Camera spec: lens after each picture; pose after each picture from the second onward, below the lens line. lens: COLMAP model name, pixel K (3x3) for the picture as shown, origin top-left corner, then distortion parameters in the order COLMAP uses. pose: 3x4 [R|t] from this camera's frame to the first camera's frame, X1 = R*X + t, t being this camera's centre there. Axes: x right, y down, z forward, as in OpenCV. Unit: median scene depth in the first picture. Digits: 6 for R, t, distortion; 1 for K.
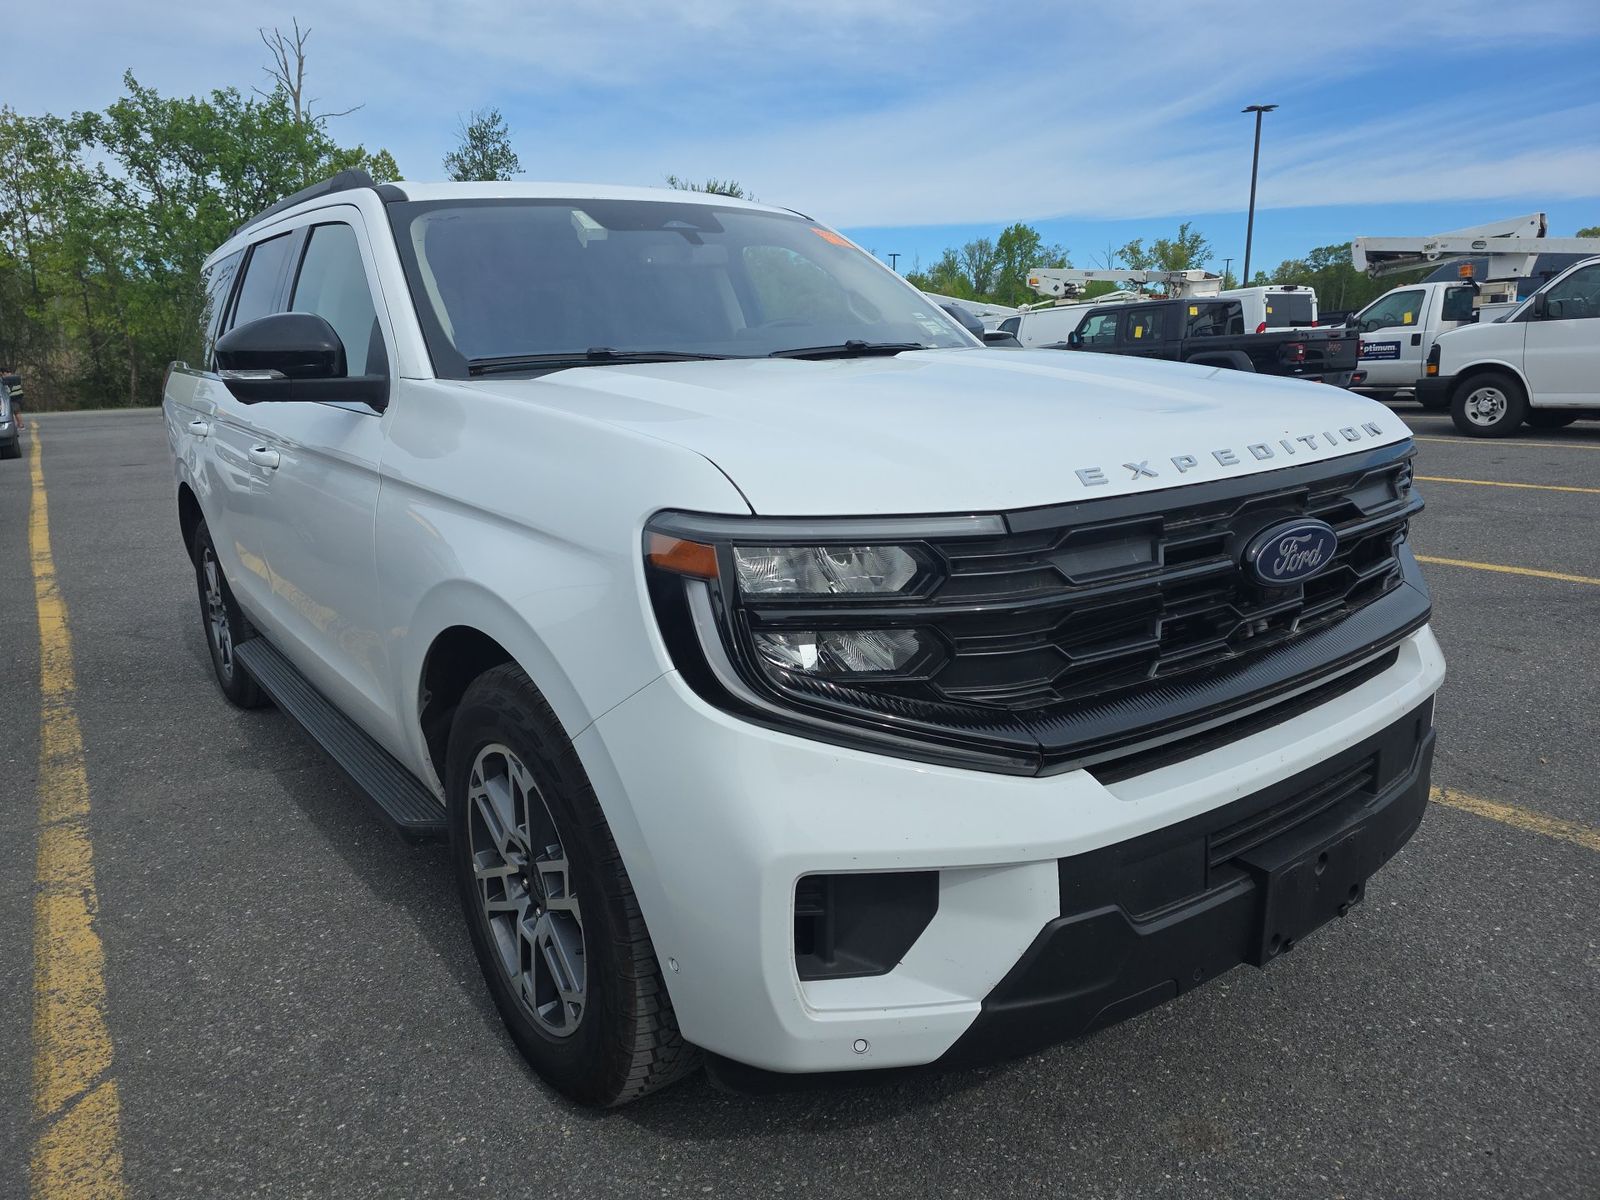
lens RADIAL K [[1074.7, 0, 796.1], [0, 1074.7, 585.3], [0, 0, 1]] dist [0.053092, -0.041099]
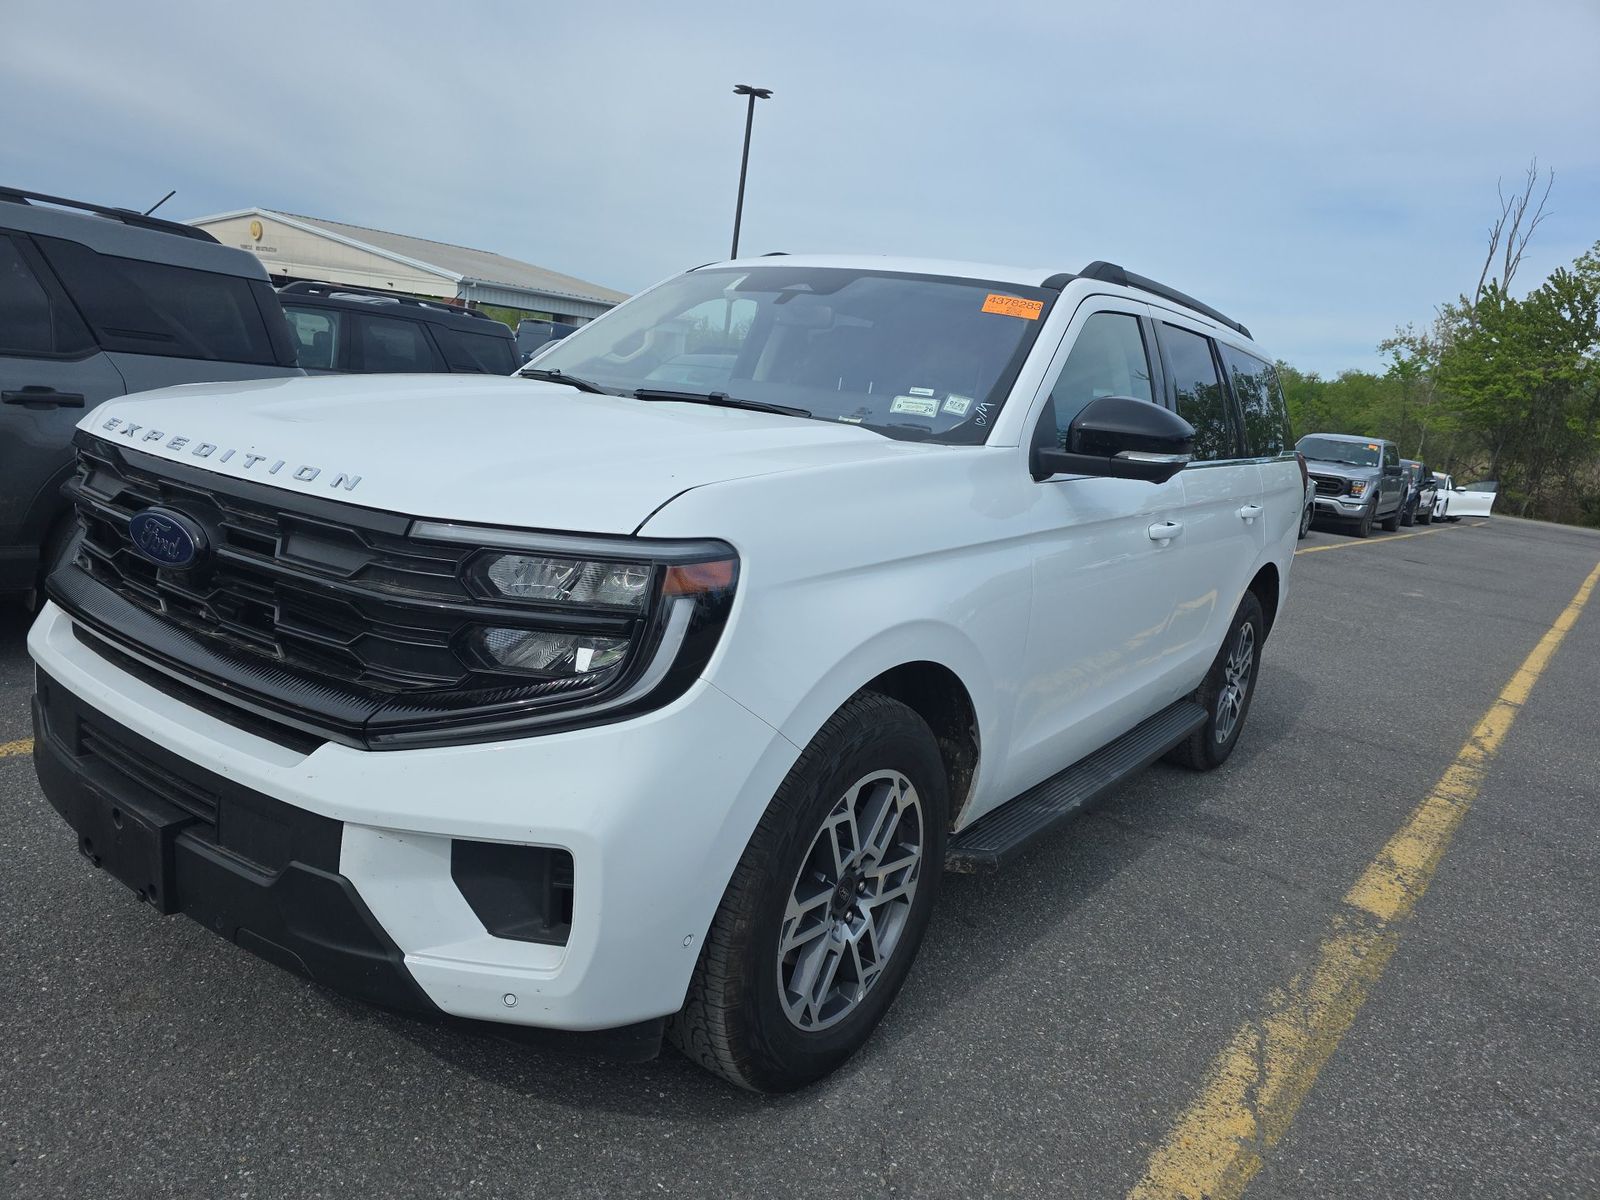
lens RADIAL K [[1116.7, 0, 800.0], [0, 1116.7, 600.0], [0, 0, 1]] dist [0.016307, 0.000034]
pose [[0.264916, 0.246218, -0.932307, 0.137969], [-0.333842, 0.930477, 0.150873, -0.029041], [0.904638, 0.271274, 0.328696, 0.098416]]
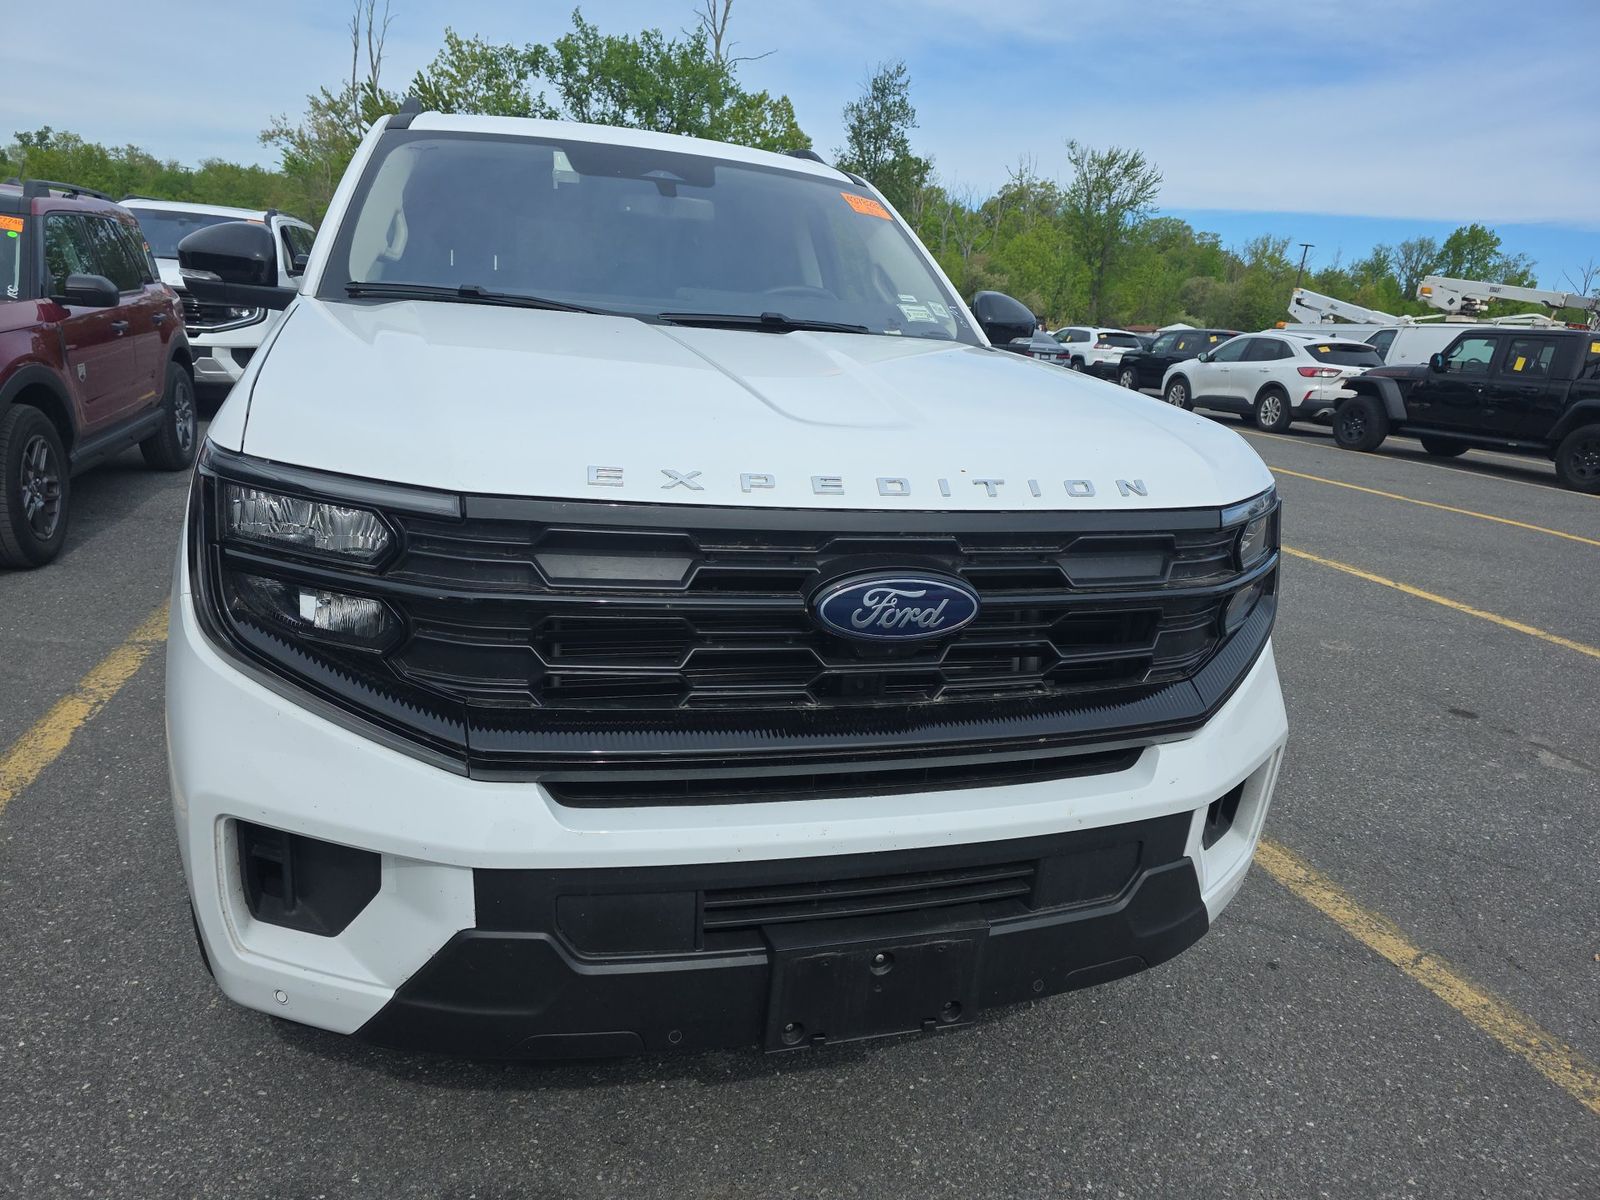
lens RADIAL K [[1080.5, 0, 800.0], [0, 1080.5, 600.0], [0, 0, 1]] dist [0.051029, -0.042801]
pose [[0.938174, 0.196127, -0.285244, 0.050143], [-0.184101, 0.980506, 0.068660, -0.006422], [0.293150, -0.011901, 0.955992, 0.012201]]
